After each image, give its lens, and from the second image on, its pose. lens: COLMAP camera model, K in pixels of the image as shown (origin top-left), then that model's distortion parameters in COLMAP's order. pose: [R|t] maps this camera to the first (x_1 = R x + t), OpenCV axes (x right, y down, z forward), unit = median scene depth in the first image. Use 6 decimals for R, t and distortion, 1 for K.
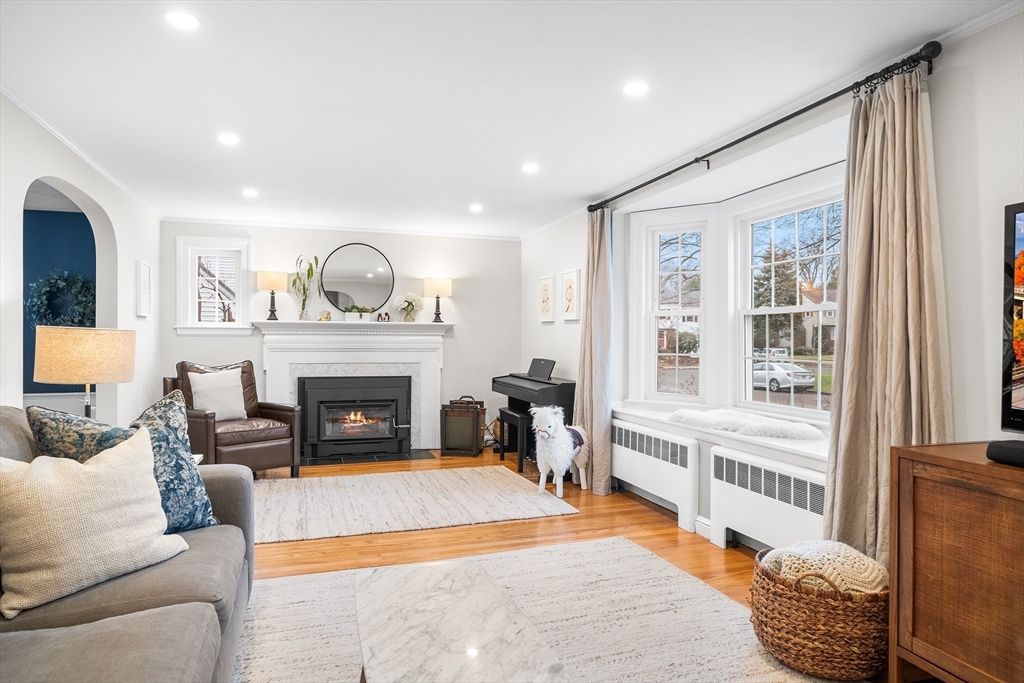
lens RADIAL K [[607.7, 0, 507.2], [0, 607.7, 340.9], [0, 0, 1]] dist [0.002000, -0.000499]
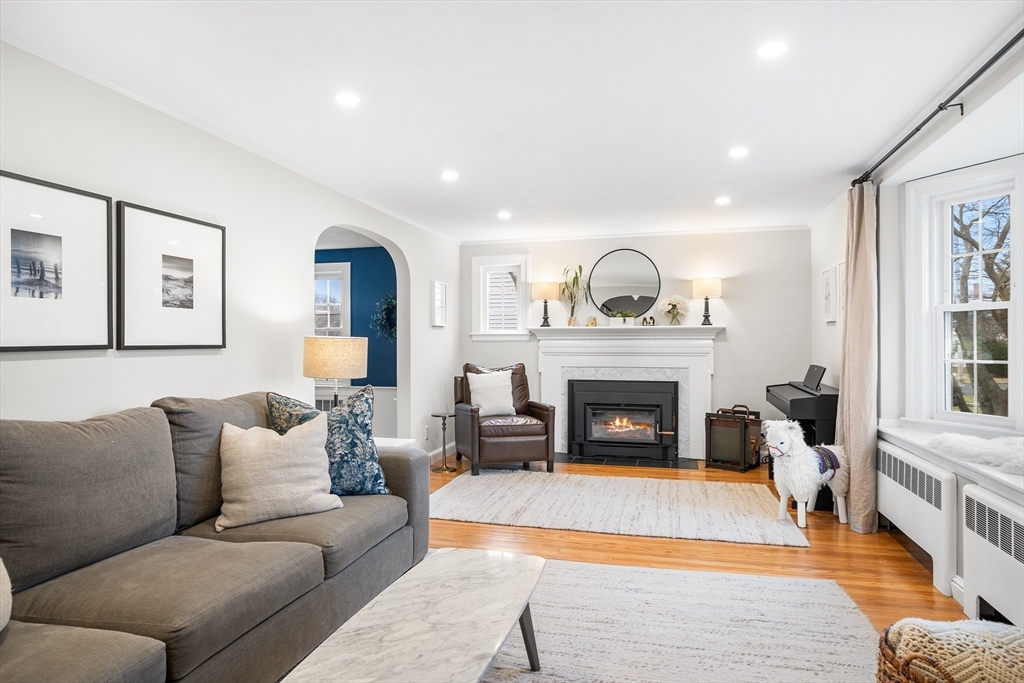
lens RADIAL K [[623.5, 0, 510.4], [0, 623.5, 342.0], [0, 0, 1]] dist [0.002316, -0.002867]
pose [[0.835377, -0.007624, -0.549624, 0.232221], [0.004910, 0.999967, -0.006408, 0.000286], [0.549655, 0.002654, 0.835388, 0.039408]]
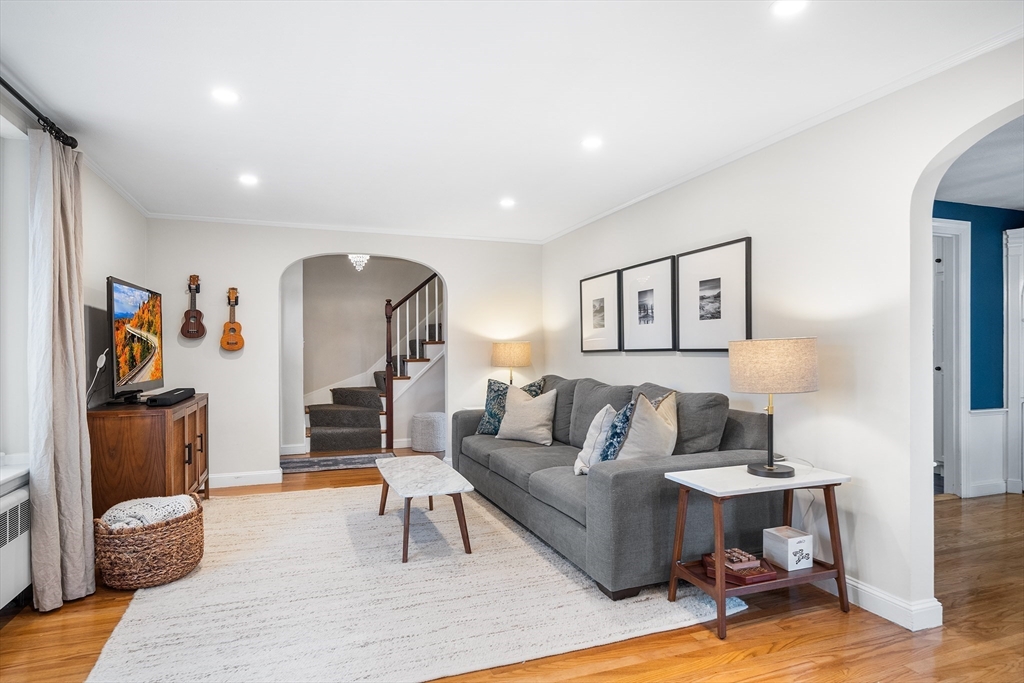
lens RADIAL K [[581.5, 0, 507.5], [0, 581.5, 349.9], [0, 0, 1]] dist [-0.002804, -0.000203]
pose [[-0.999267, 0.000439, -0.038290, -0.127646], [0.000300, 0.999993, 0.003626, -0.003725], [0.038291, 0.003611, -0.999260, 1.188899]]
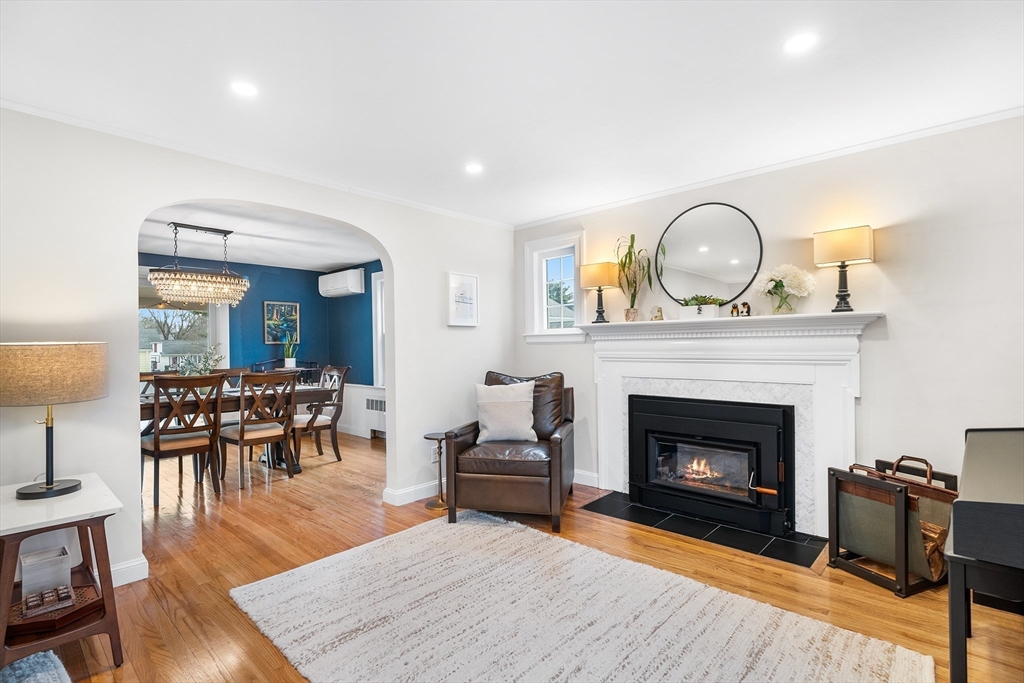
lens RADIAL K [[494.2, 0, 513.2], [0, 494.2, 342.9], [0, 0, 1]] dist [0.000380, -0.000913]
pose [[0.481256, -0.015832, -0.876437, 0.186896], [0.013073, 0.999855, -0.010883, -0.002433], [0.876482, -0.006220, 0.481394, 0.757447]]
